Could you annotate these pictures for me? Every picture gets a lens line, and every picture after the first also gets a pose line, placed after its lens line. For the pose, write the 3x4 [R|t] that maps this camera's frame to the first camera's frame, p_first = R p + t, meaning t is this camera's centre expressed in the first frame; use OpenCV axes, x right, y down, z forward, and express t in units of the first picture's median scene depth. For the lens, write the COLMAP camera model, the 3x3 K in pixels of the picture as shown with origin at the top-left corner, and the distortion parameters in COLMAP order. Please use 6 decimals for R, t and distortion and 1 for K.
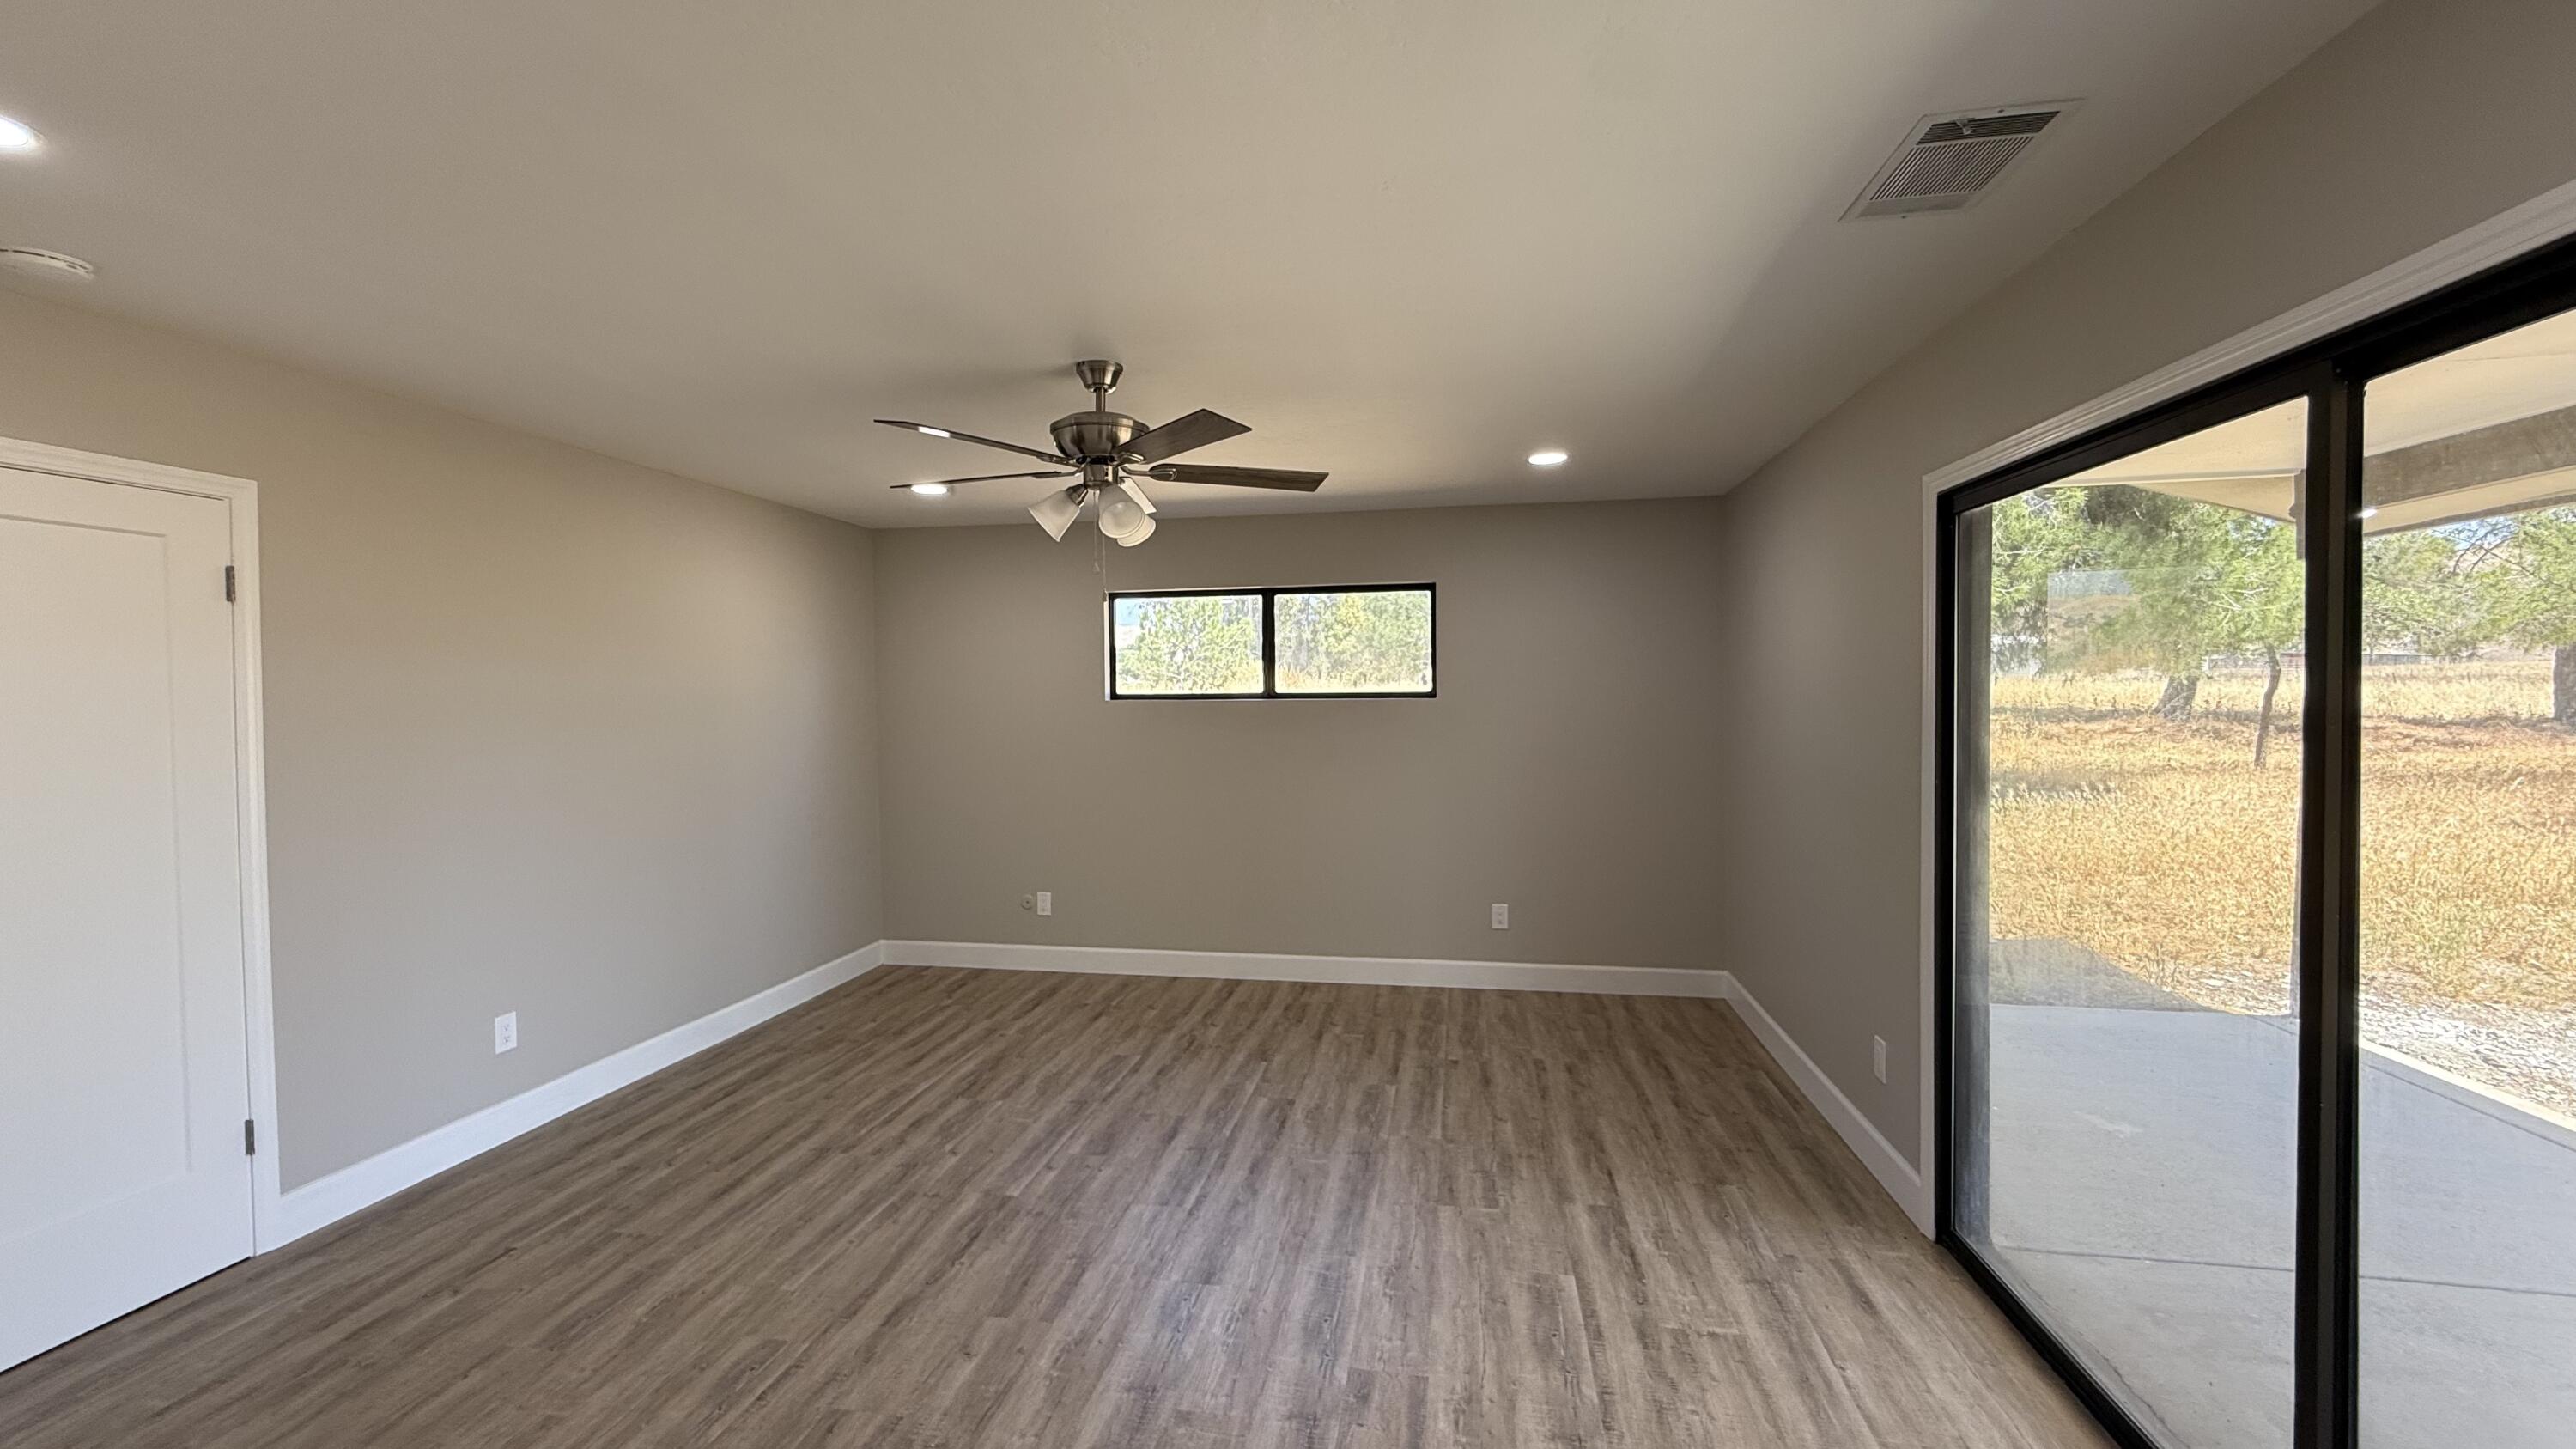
lens RADIAL K [[1013.1, 0, 1280.4], [0, 1013.1, 726.6], [0, 0, 1]] dist [-0.002193, 0.000446]
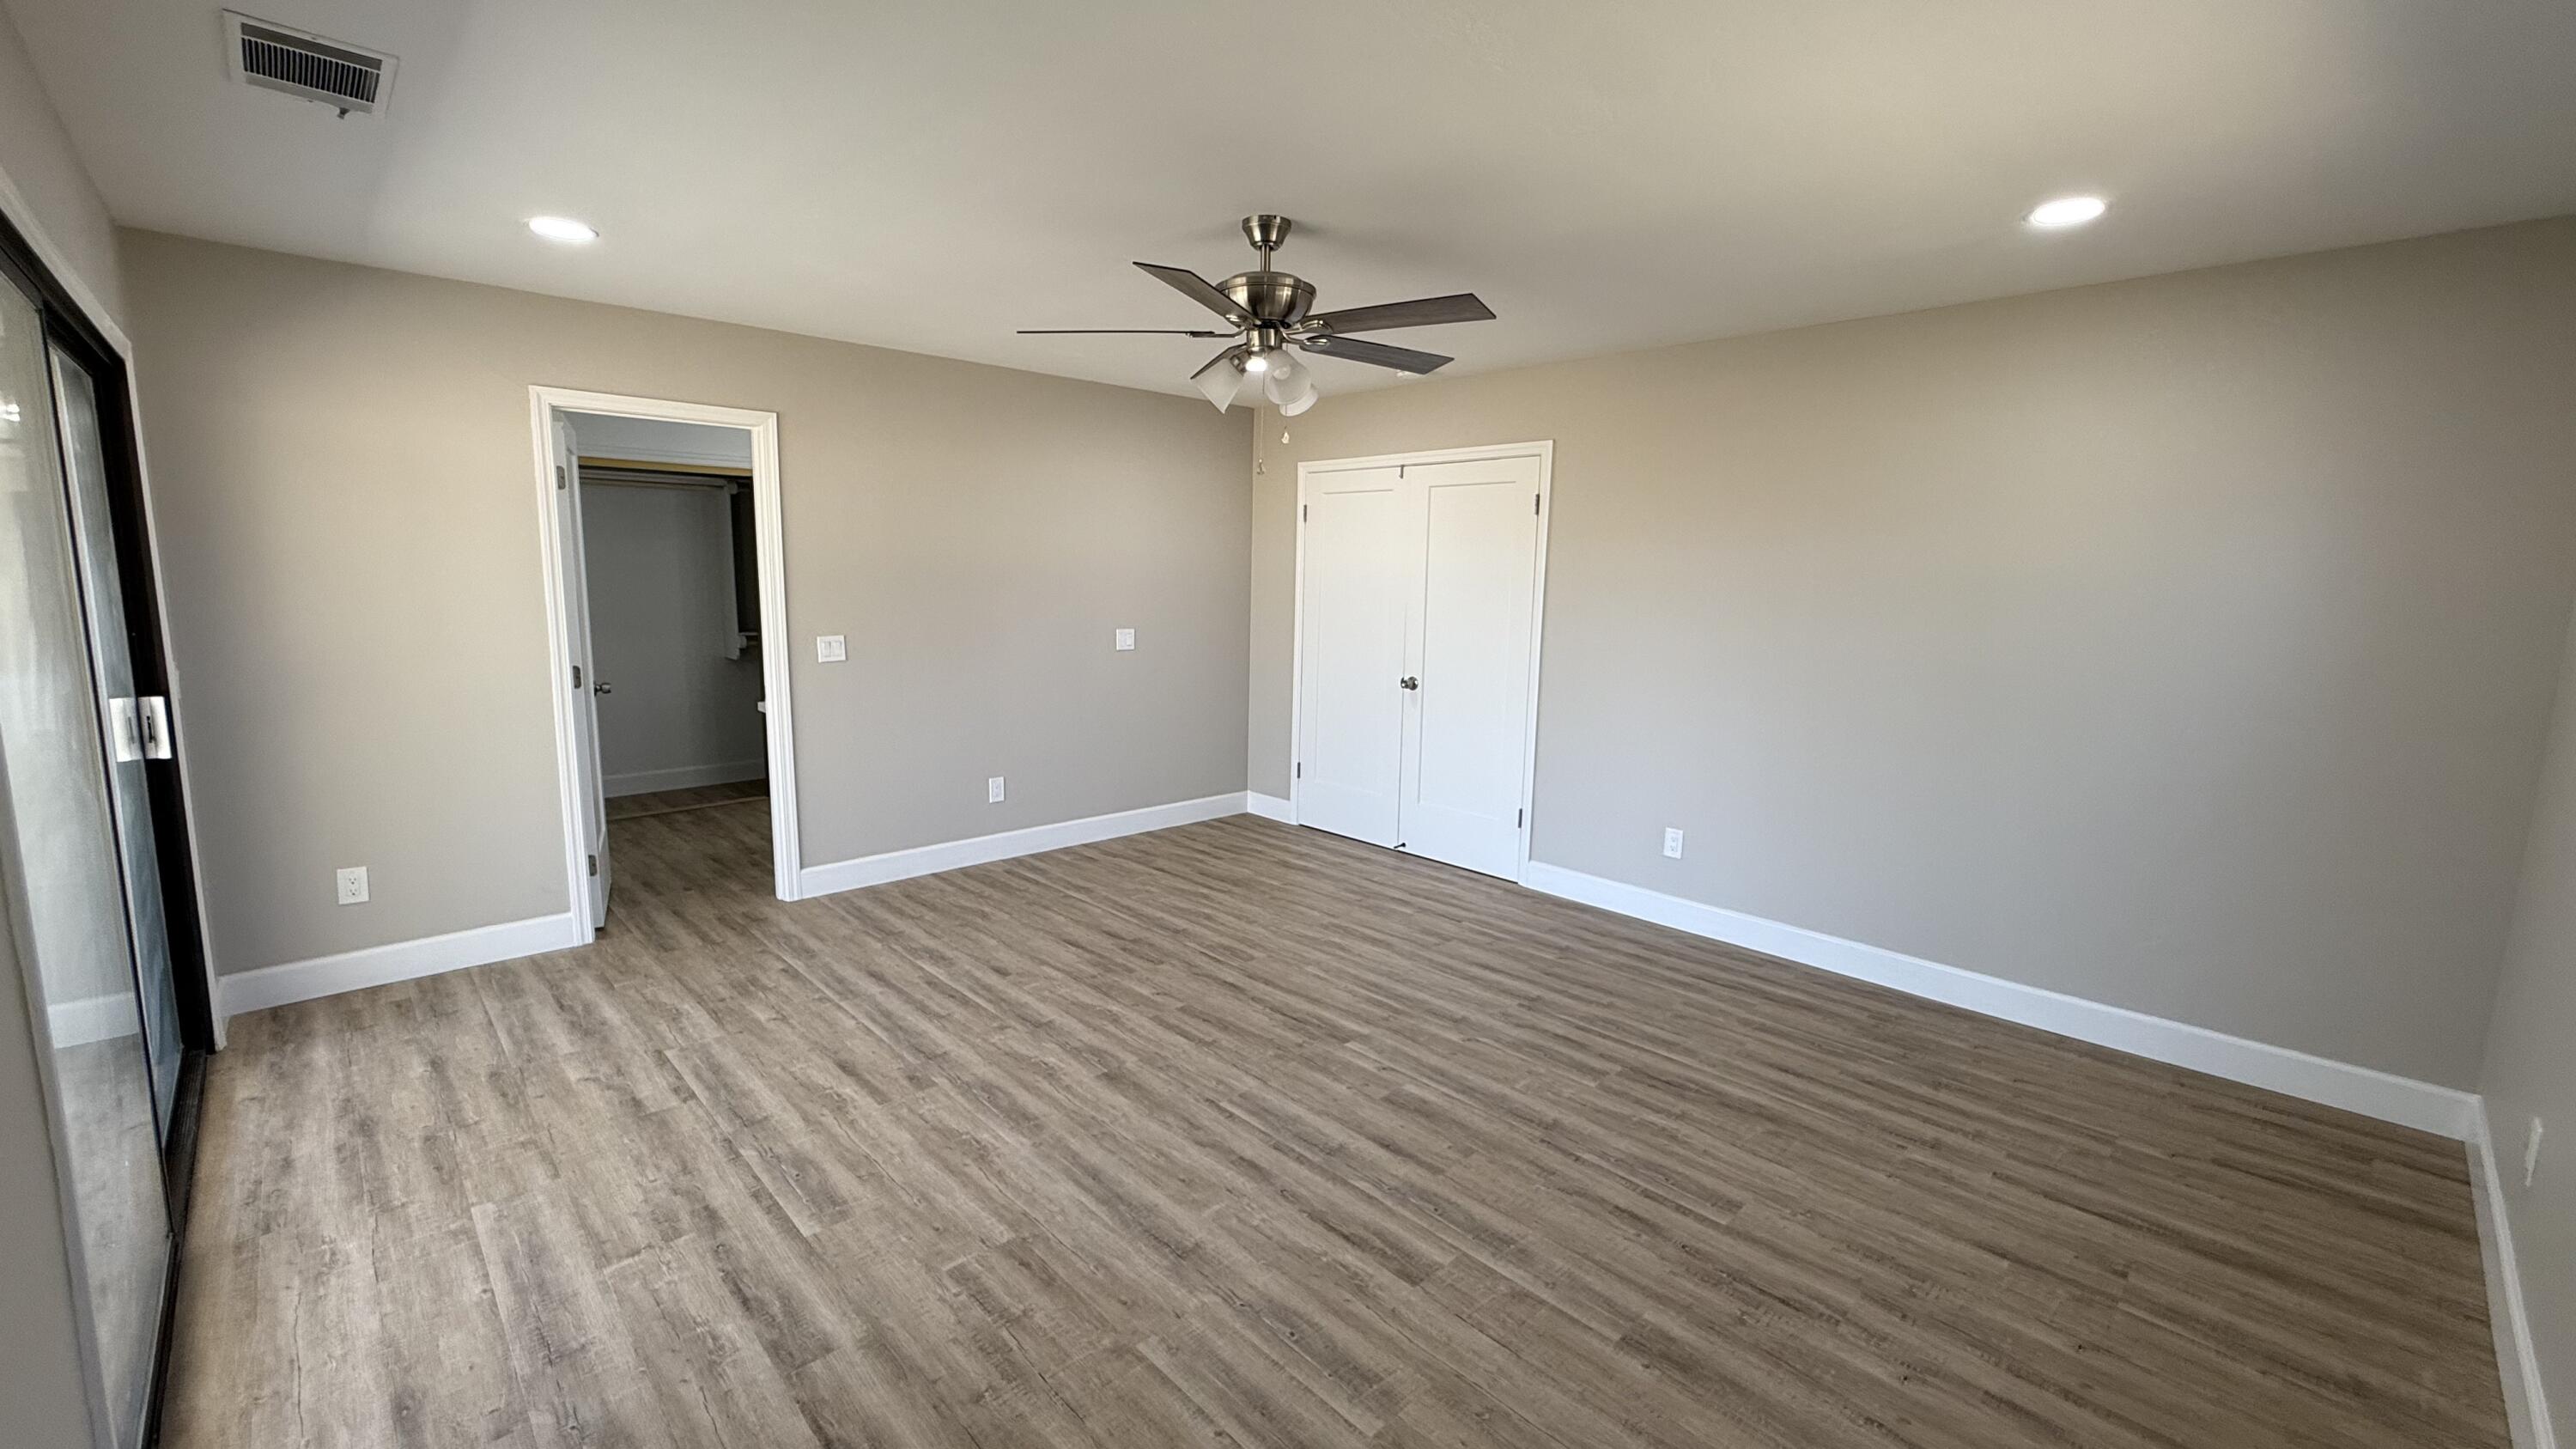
lens RADIAL K [[1013.1, 0, 1275.7], [0, 1013.1, 721.6], [0, 0, 1]] dist [-0.002193, 0.000446]
pose [[-0.585455, 0.120424, -0.801711, 0.626521], [-0.038969, 0.983583, 0.176200, -0.058779], [0.809767, 0.134400, -0.571151, 1.583020]]
